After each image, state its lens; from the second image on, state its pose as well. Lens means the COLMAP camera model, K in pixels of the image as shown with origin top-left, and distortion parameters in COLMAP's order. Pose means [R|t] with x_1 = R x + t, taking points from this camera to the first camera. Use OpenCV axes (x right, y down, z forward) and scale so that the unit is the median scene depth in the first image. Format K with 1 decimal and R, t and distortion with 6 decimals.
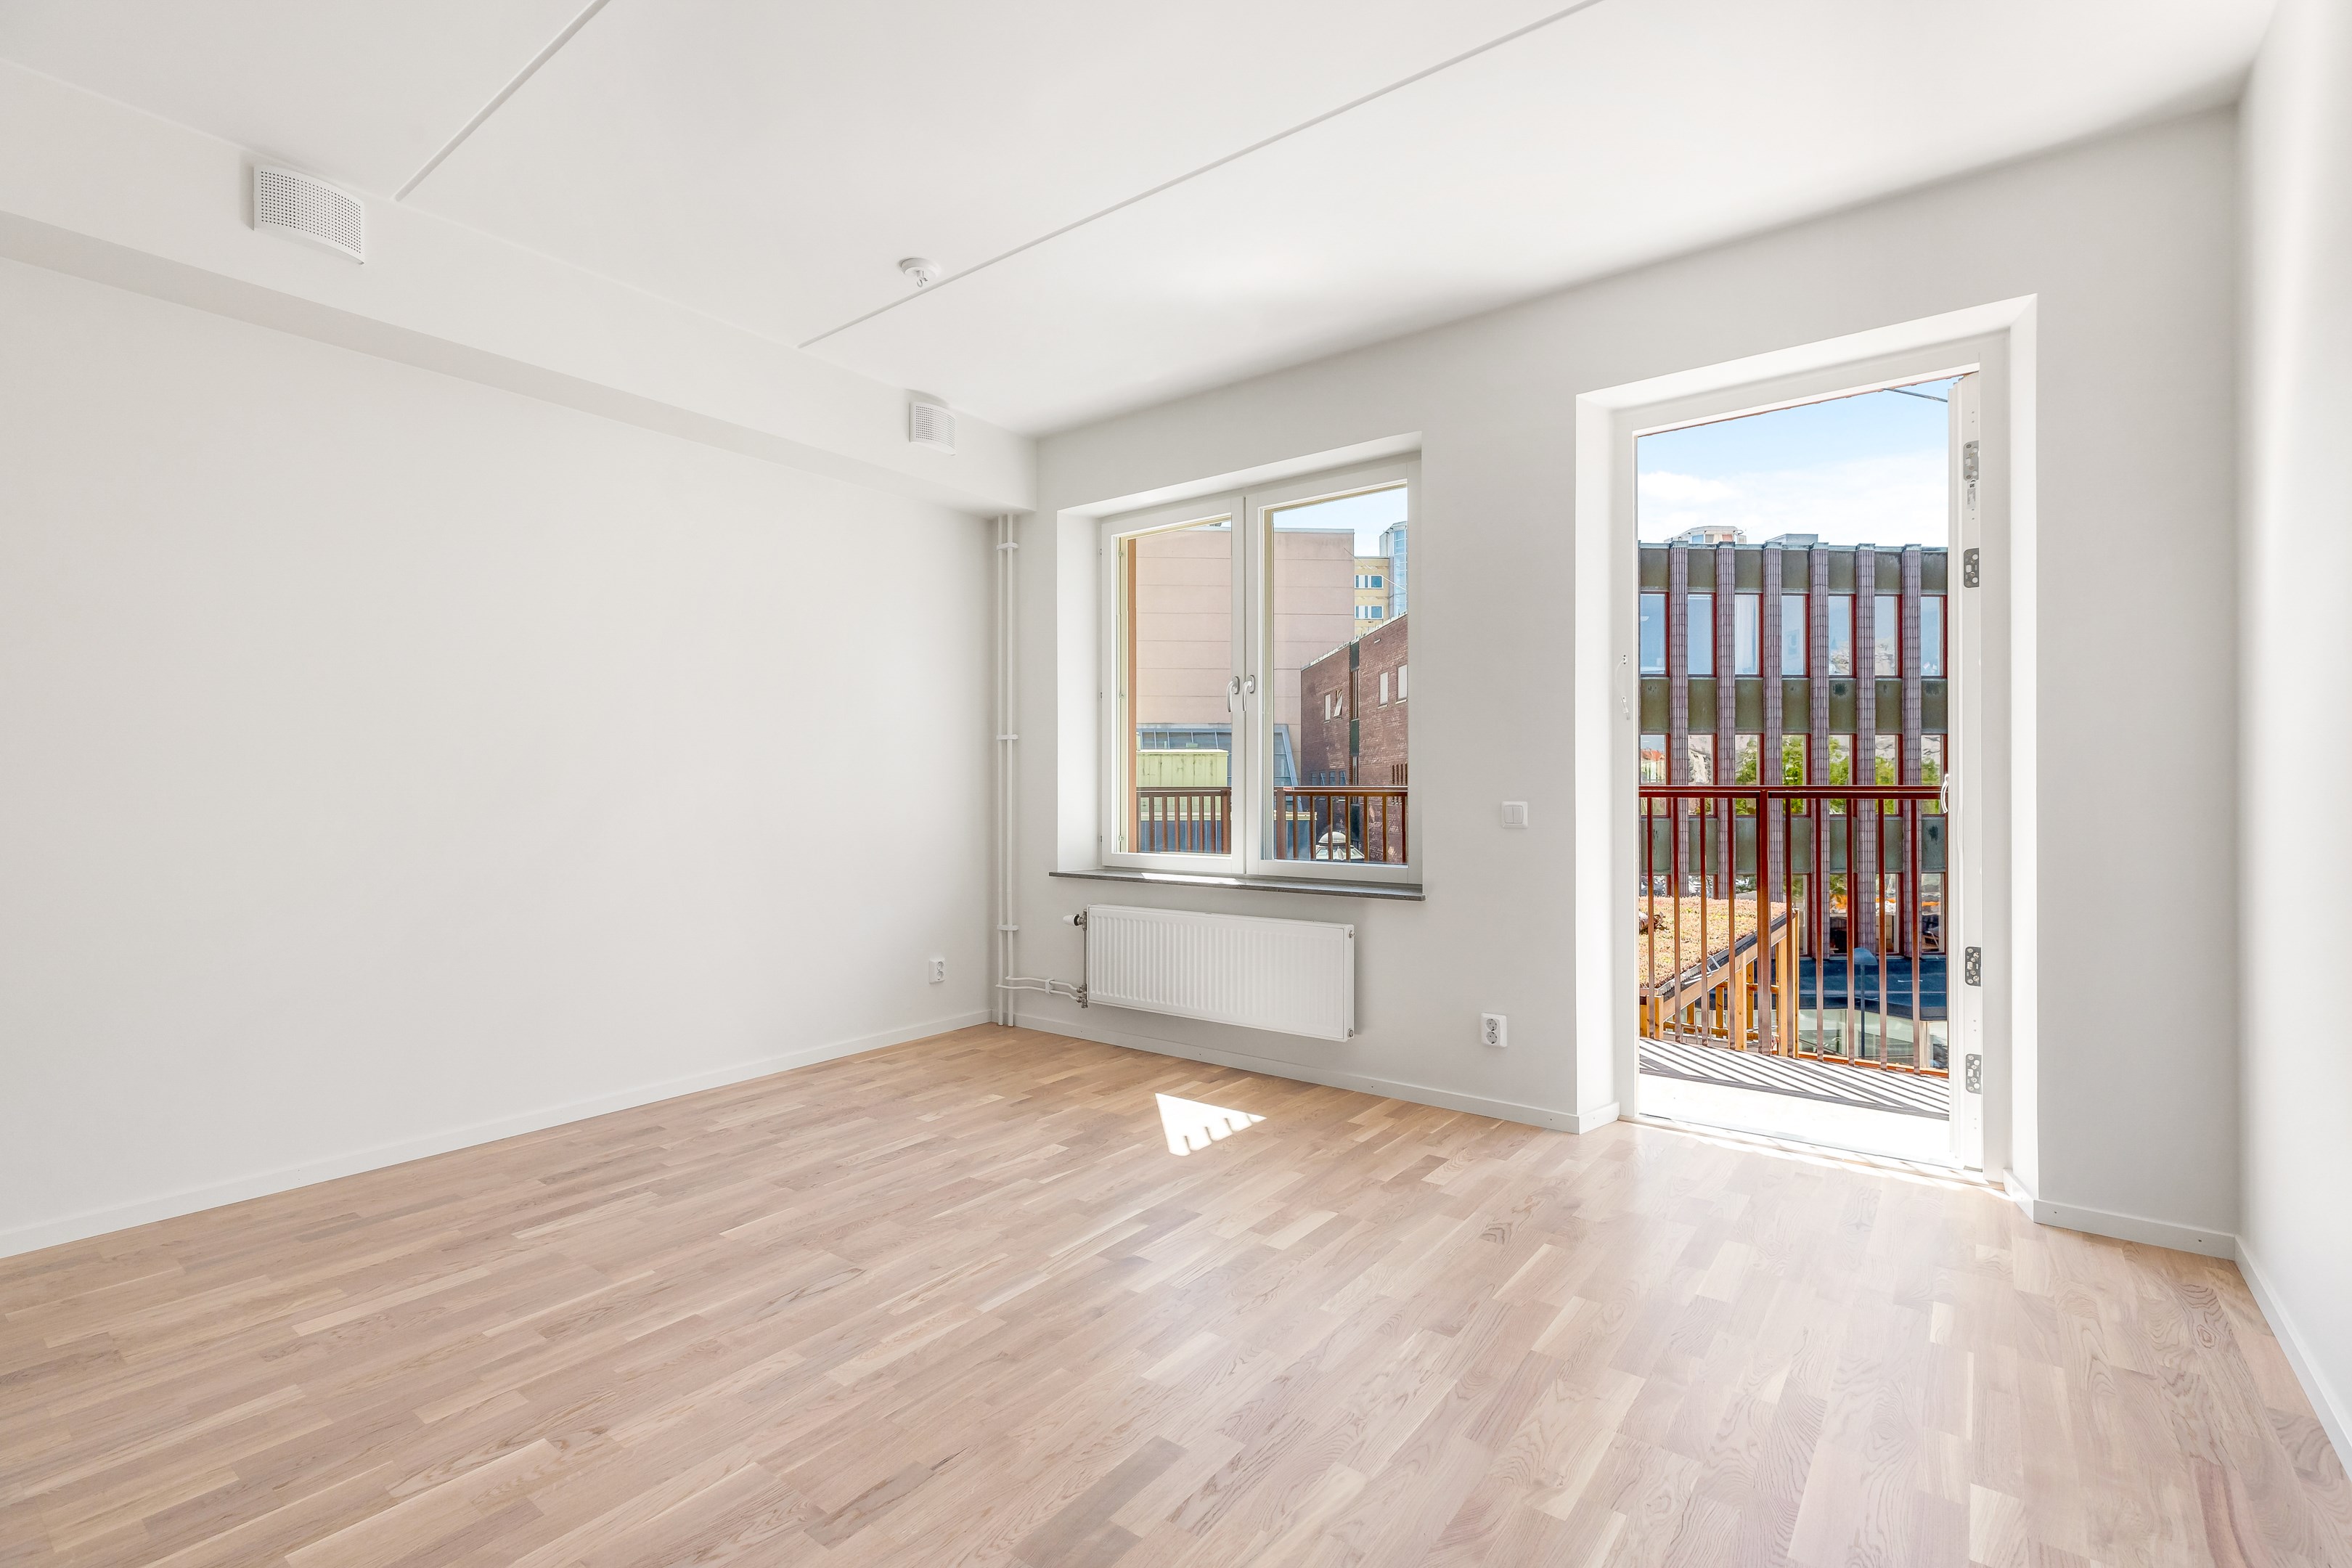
lens RADIAL K [[1060.0, 0, 1157.4], [0, 1060.0, 793.8], [0, 0, 1]] dist [0.003233, 0.000523]
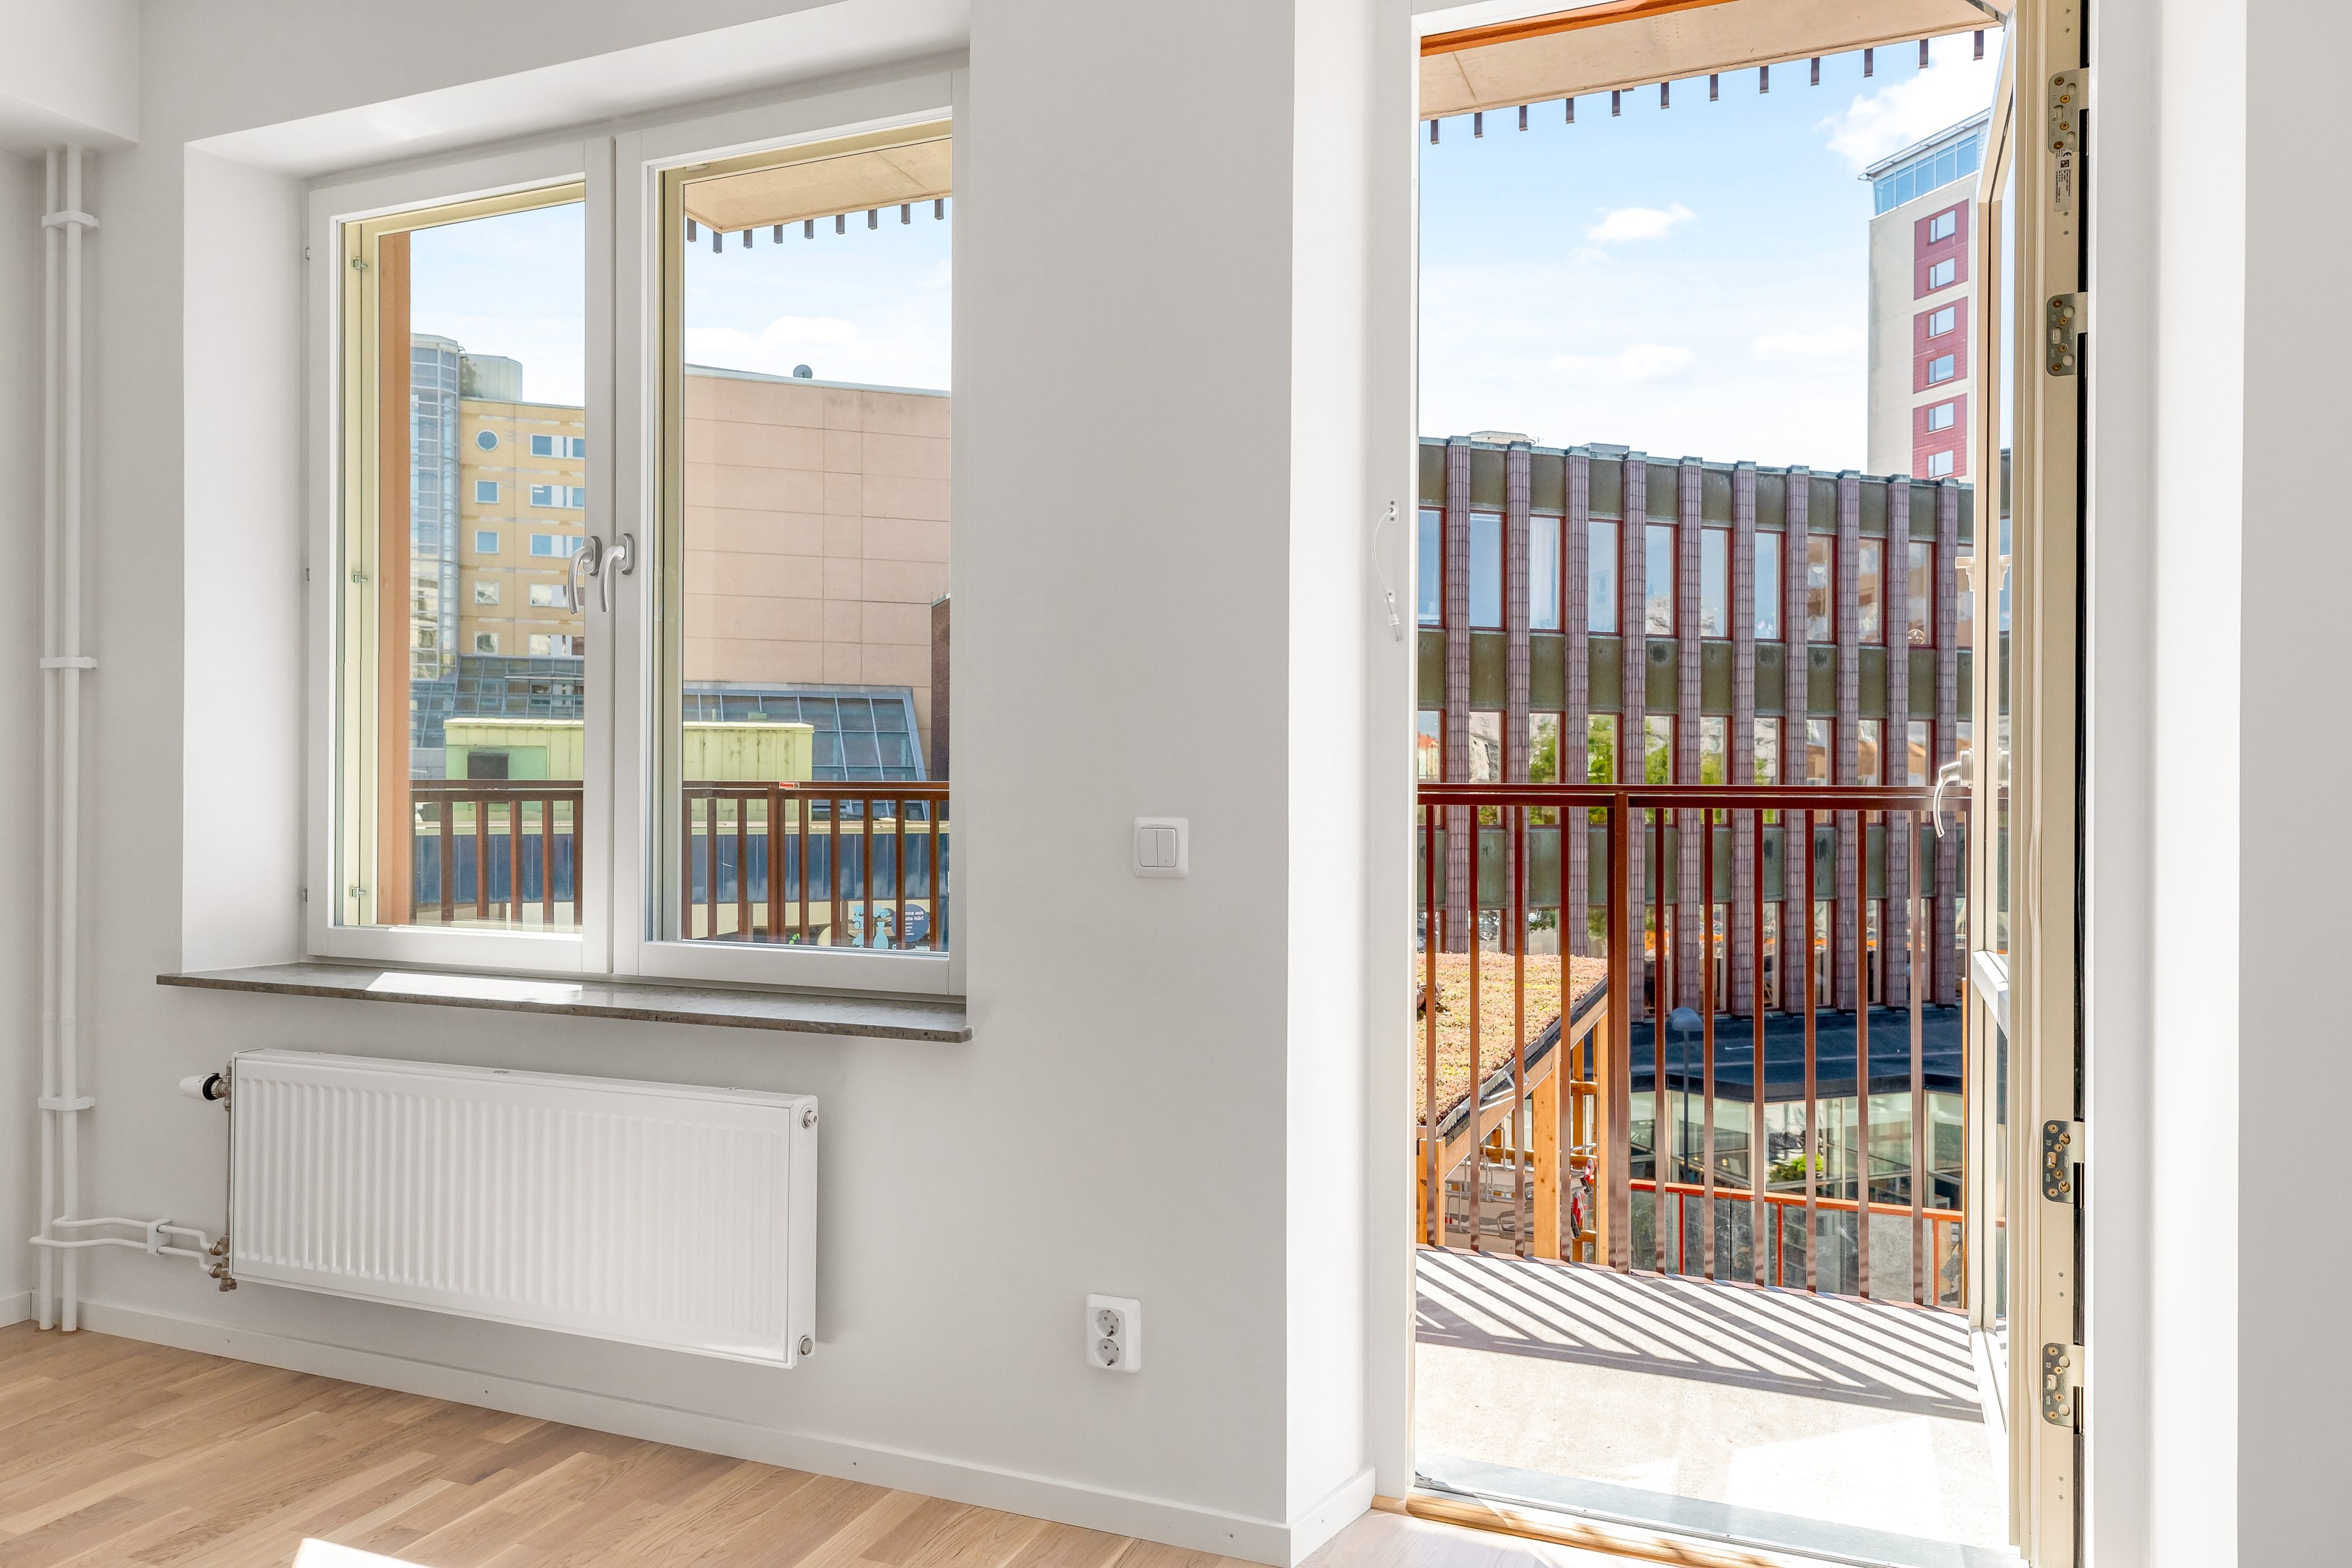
lens RADIAL K [[1575.3, 0, 1151.4], [0, 1575.3, 788.8], [0, 0, 1]] dist [0.010922, 0.003797]
pose [[0.964550, 0.005166, 0.263850, 0.146744], [-0.004514, 0.999985, -0.003077, -0.002195], [-0.263862, 0.001777, 0.964559, 0.334803]]
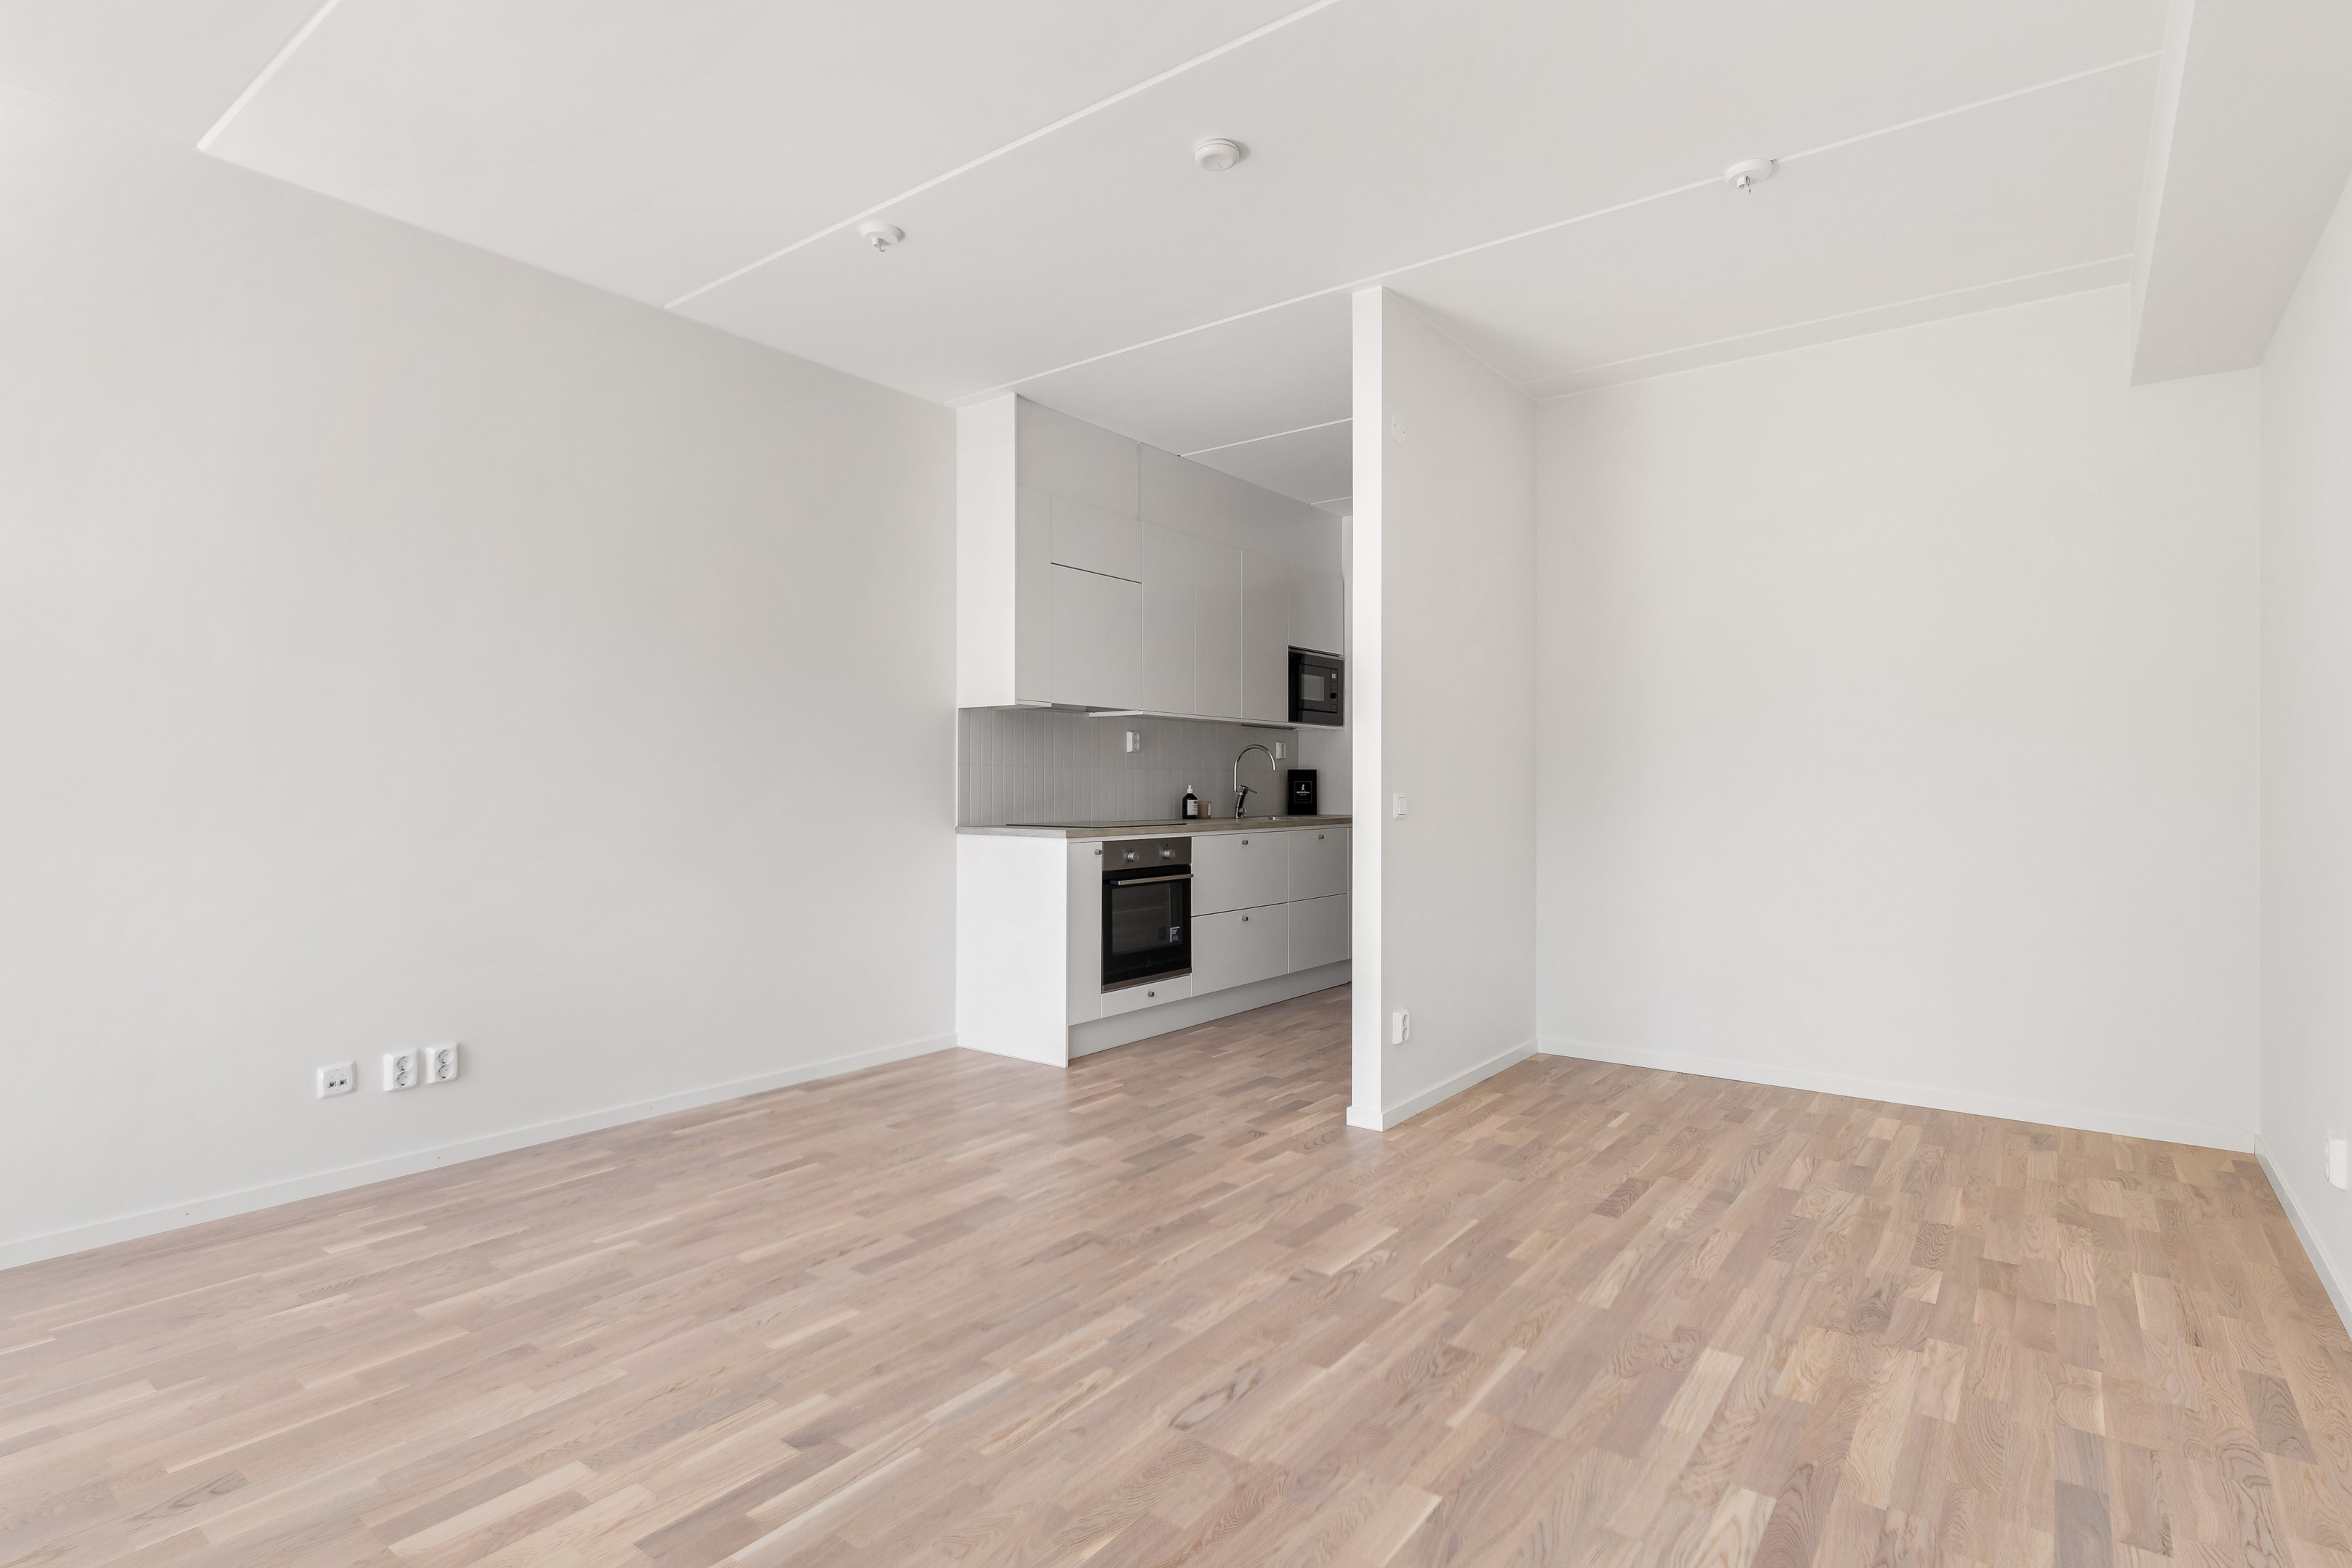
lens RADIAL K [[1189.7, 0, 1148.5], [0, 1189.7, 779.9], [0, 0, 1]] dist [-0.001459, -0.000236]
pose [[-1.000000, 0.000478, -0.000434, -0.165210], [0.000477, 0.999994, 0.003559, -0.007490], [0.000436, 0.003559, -0.999994, 1.168613]]
